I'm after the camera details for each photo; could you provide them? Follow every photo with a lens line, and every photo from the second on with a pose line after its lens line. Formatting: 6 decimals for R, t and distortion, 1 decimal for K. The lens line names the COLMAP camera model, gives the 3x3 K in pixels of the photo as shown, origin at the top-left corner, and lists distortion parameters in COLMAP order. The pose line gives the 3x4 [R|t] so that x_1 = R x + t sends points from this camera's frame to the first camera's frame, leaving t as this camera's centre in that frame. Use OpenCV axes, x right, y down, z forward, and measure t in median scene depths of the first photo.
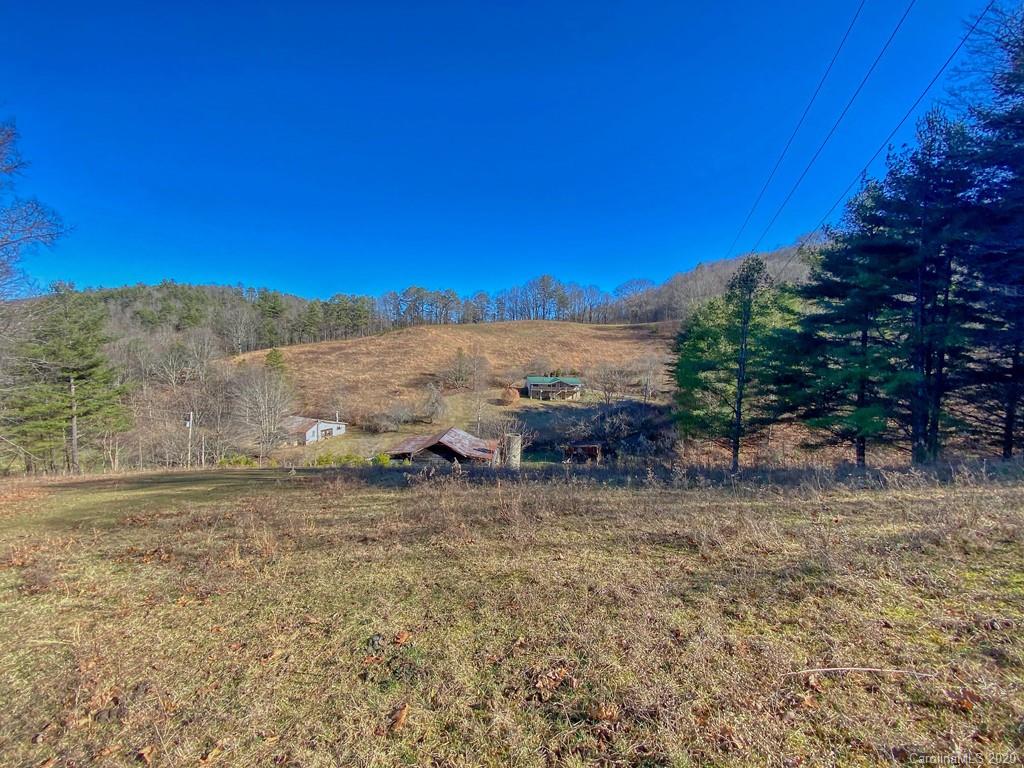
lens RADIAL K [[403.0, 0, 511.1], [0, 403.0, 388.6], [0, 0, 1]] dist [-0.039580, -0.000804]
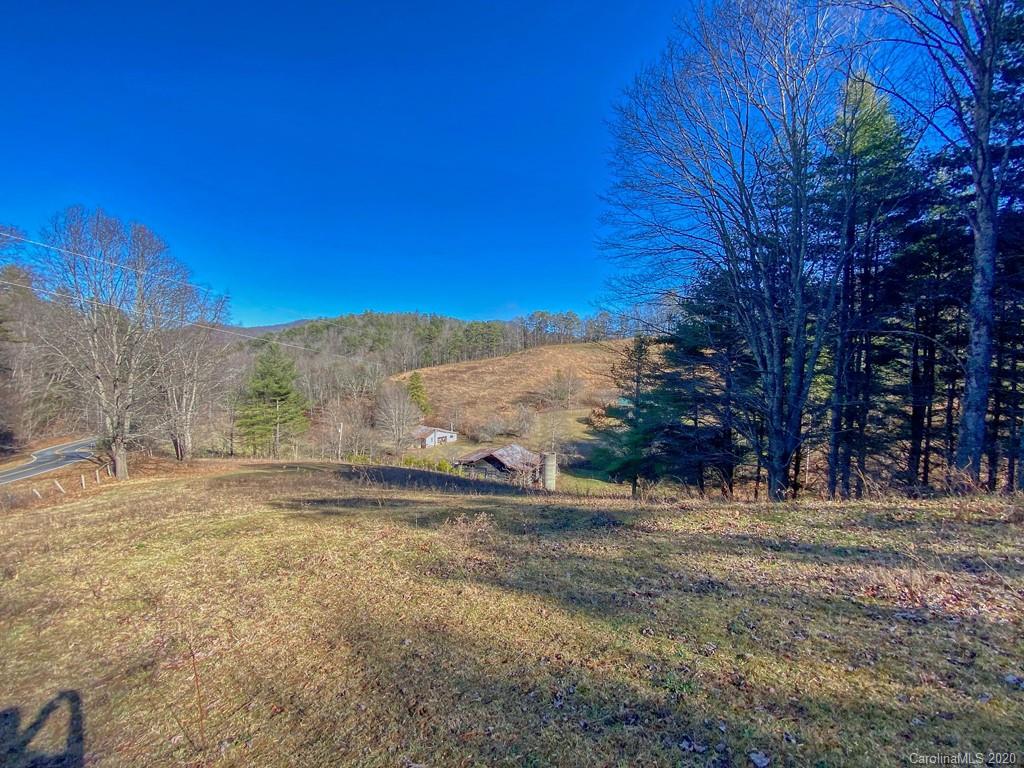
lens RADIAL K [[403.0, 0, 513.3], [0, 403.0, 382.9], [0, 0, 1]] dist [-0.039580, -0.000804]
pose [[0.924213, 0.008086, -0.381792, 0.182127], [-0.020924, 0.999346, -0.029486, -0.028844], [0.381304, 0.035240, 0.923778, -0.084810]]
